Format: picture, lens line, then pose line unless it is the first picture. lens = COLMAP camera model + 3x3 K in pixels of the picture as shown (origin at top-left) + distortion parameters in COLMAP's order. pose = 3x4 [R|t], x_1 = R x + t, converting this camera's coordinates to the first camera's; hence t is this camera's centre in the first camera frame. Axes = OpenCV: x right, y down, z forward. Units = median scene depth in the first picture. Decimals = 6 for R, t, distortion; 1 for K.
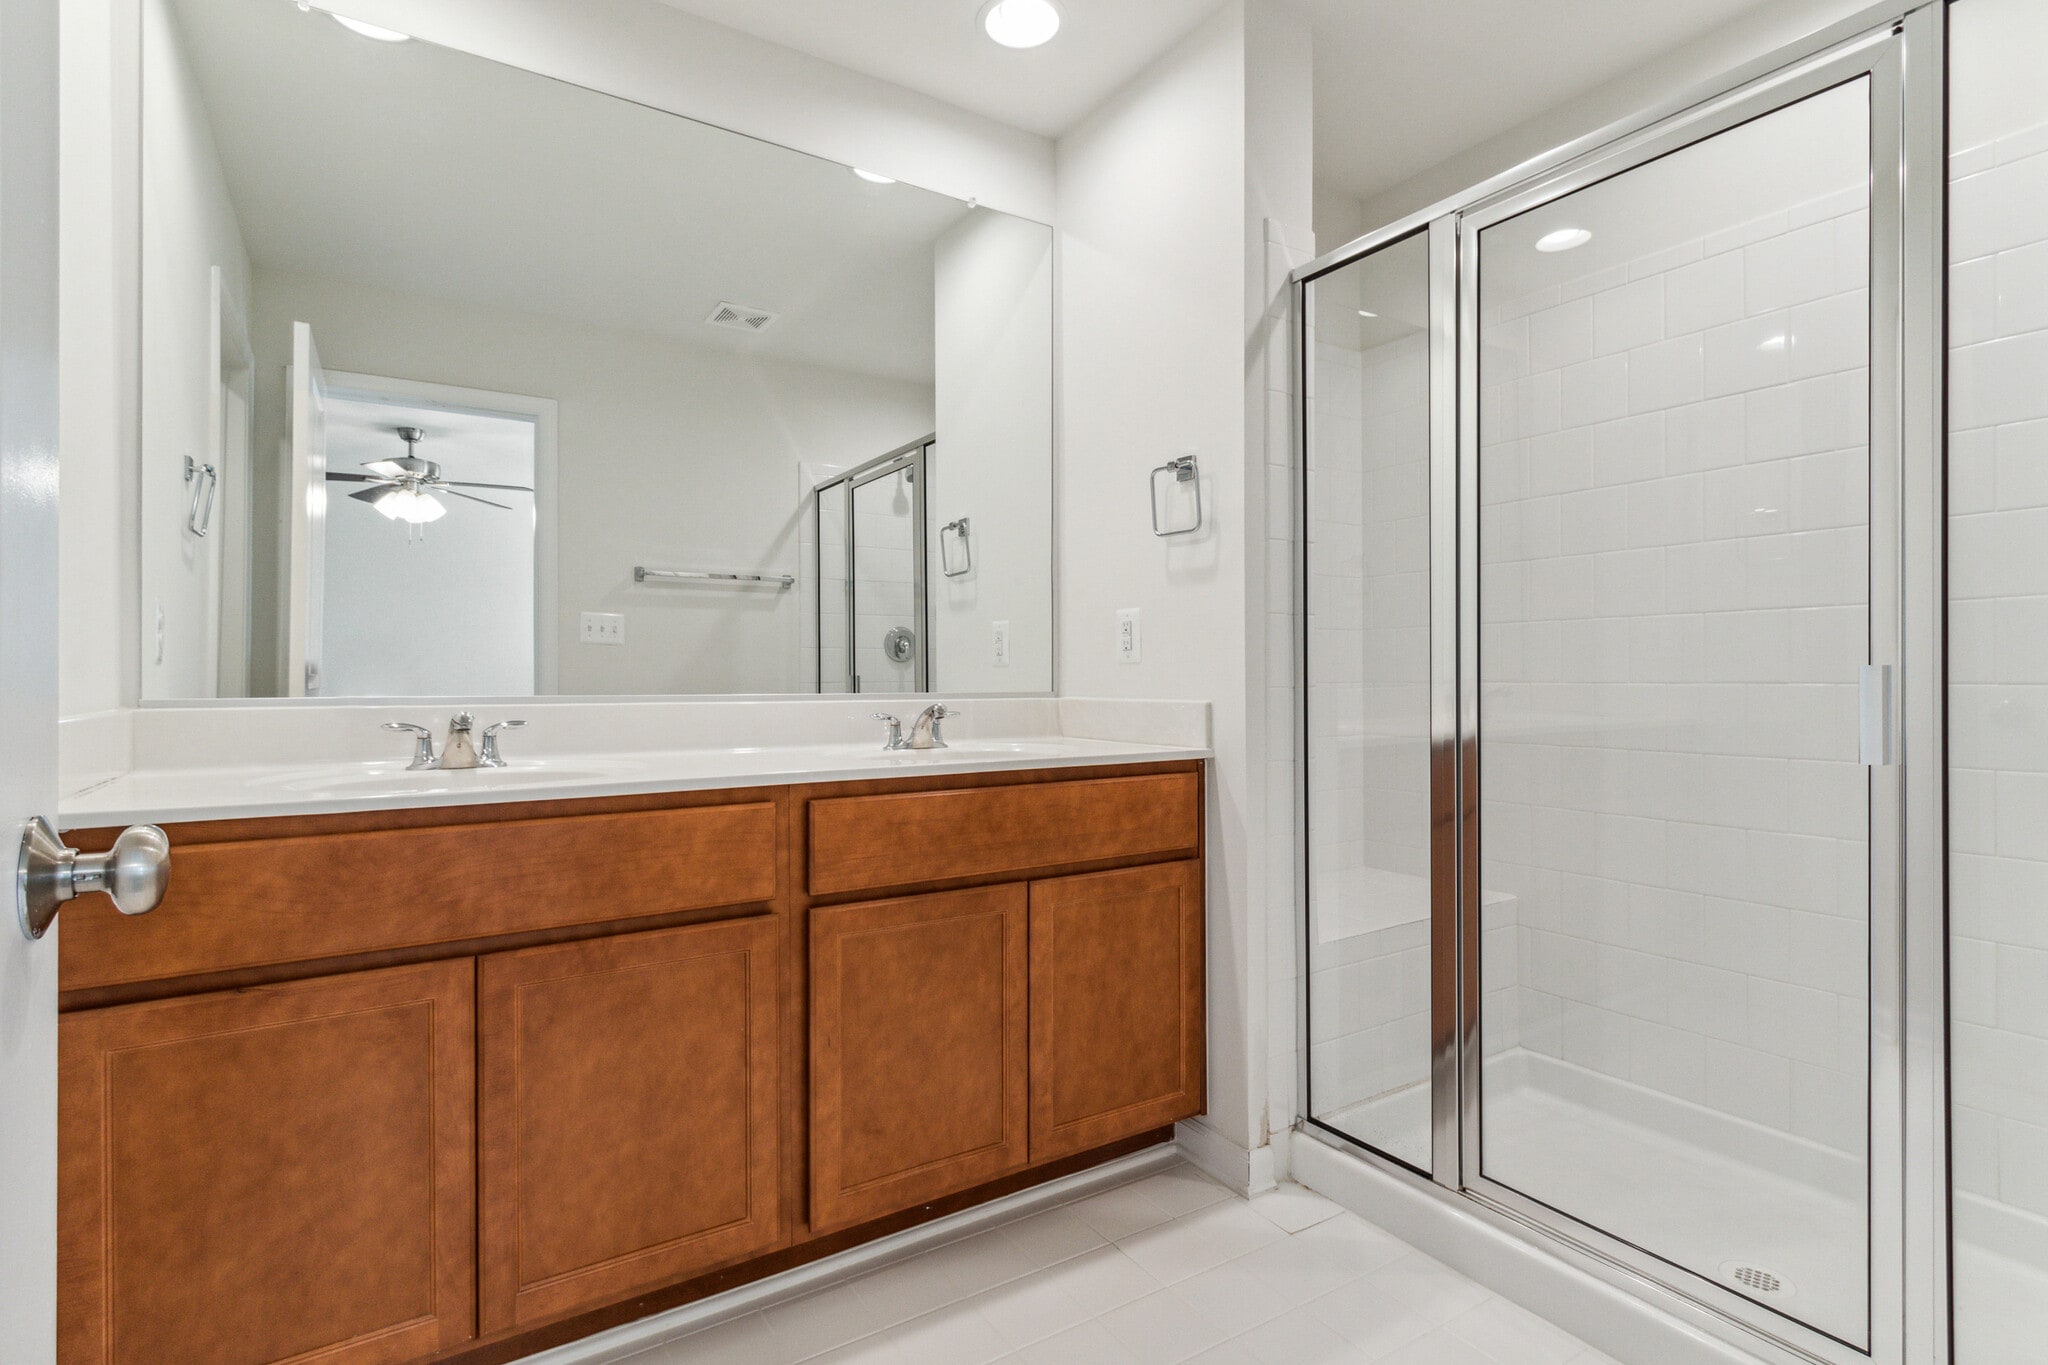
lens RADIAL K [[963.7, 0, 1036.7], [0, 963.7, 676.6], [0, 0, 1]] dist [0.000089, 0.000003]
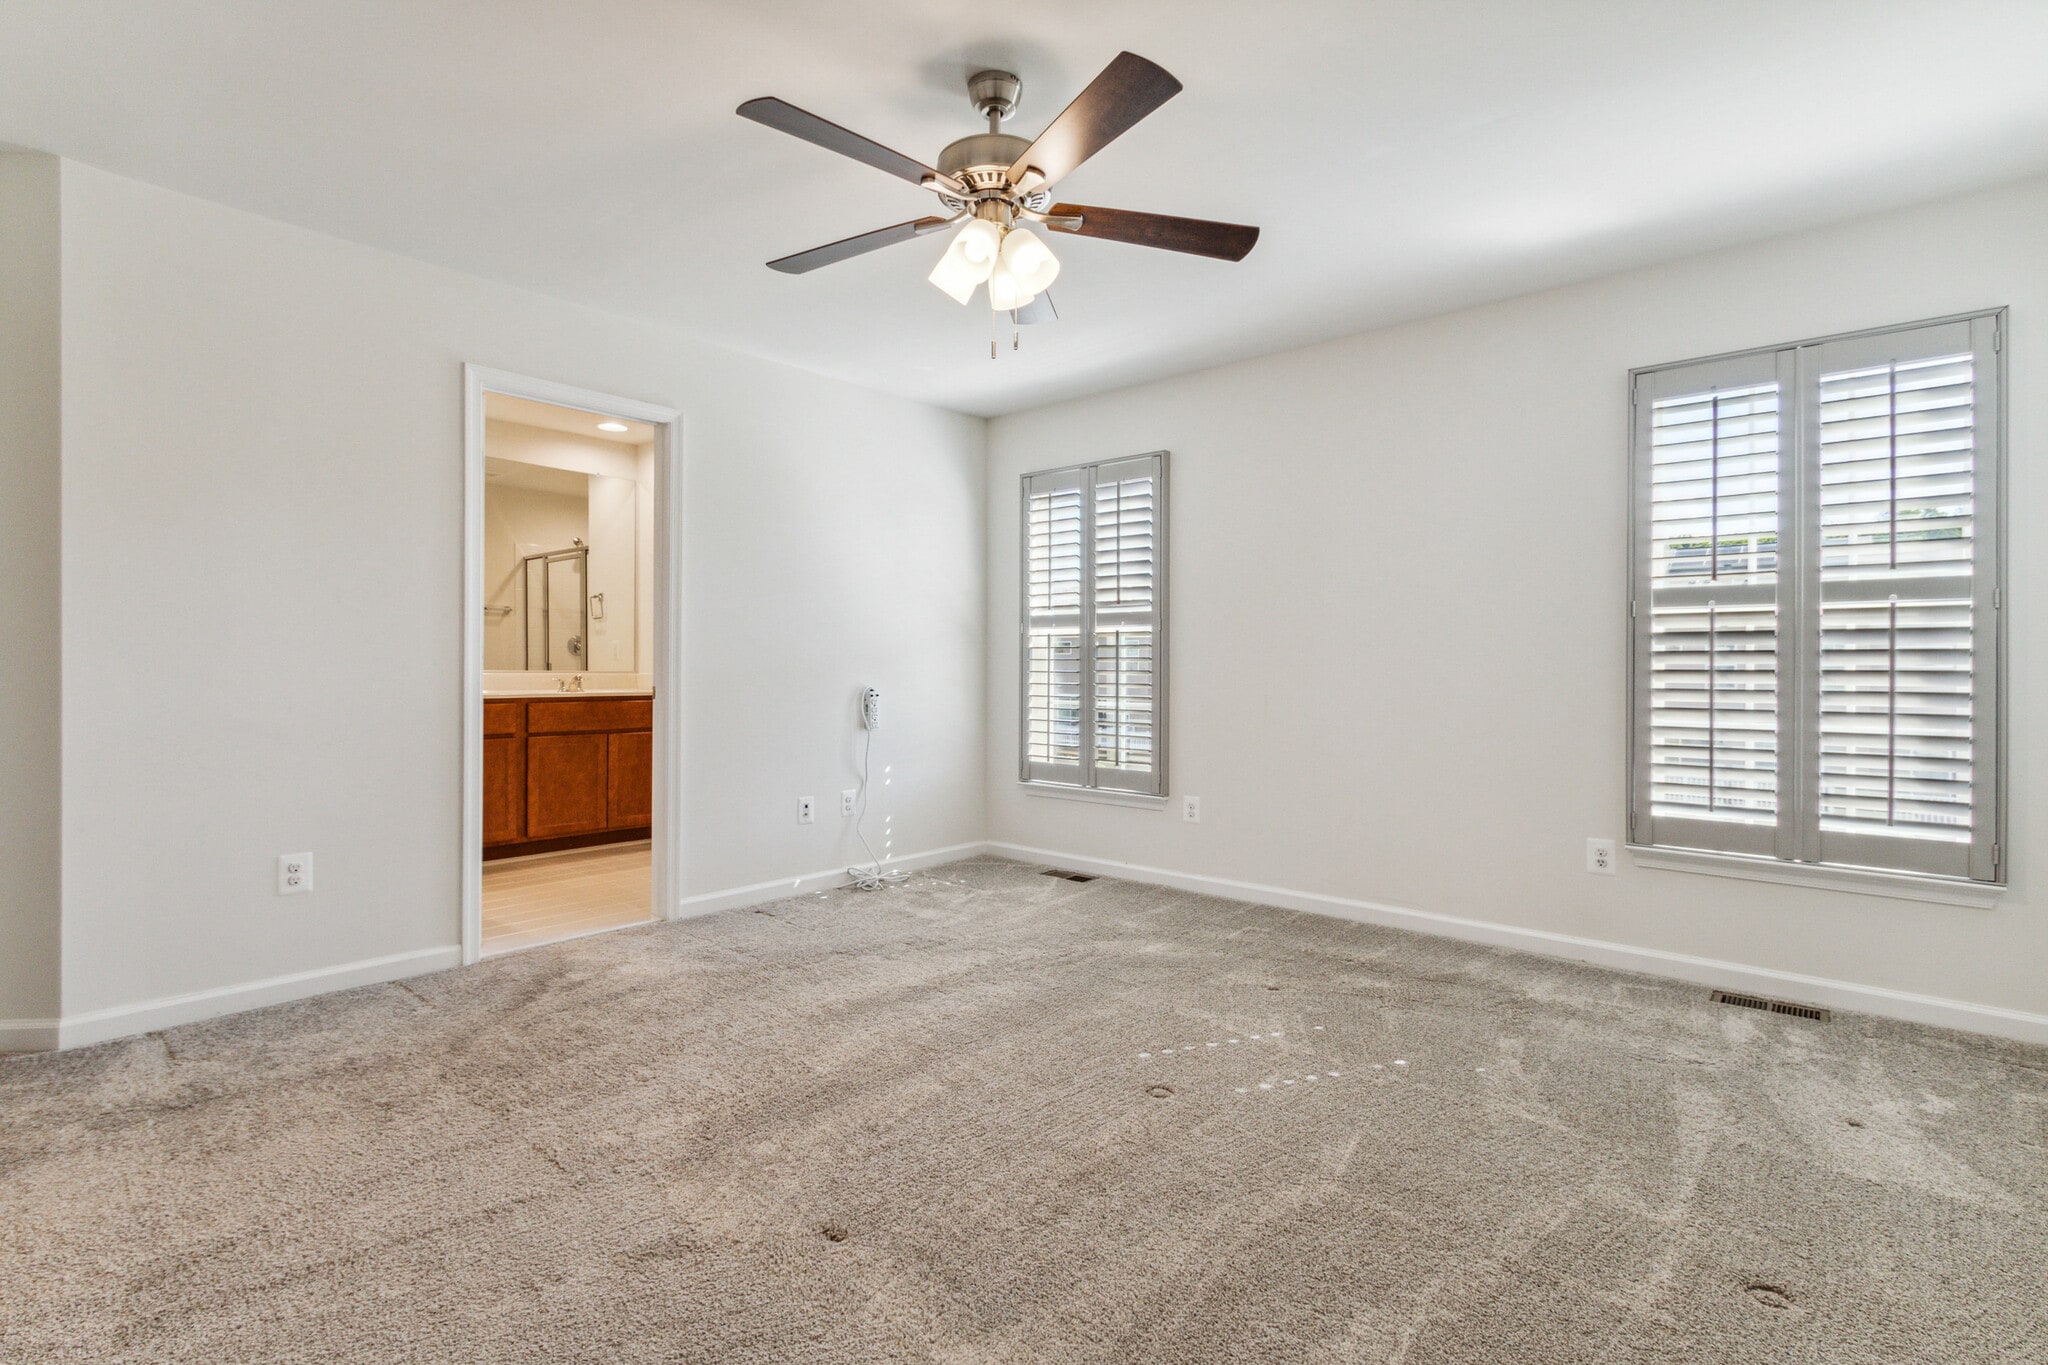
lens RADIAL K [[963.7, 0, 1036.7], [0, 963.7, 676.6], [0, 0, 1]] dist [0.000089, 0.000003]
pose [[0.962424, 0.008477, 0.271418, 0.456693], [-0.012447, 0.999839, 0.012911, -0.019353], [-0.271265, -0.015804, 0.962375, -2.222829]]
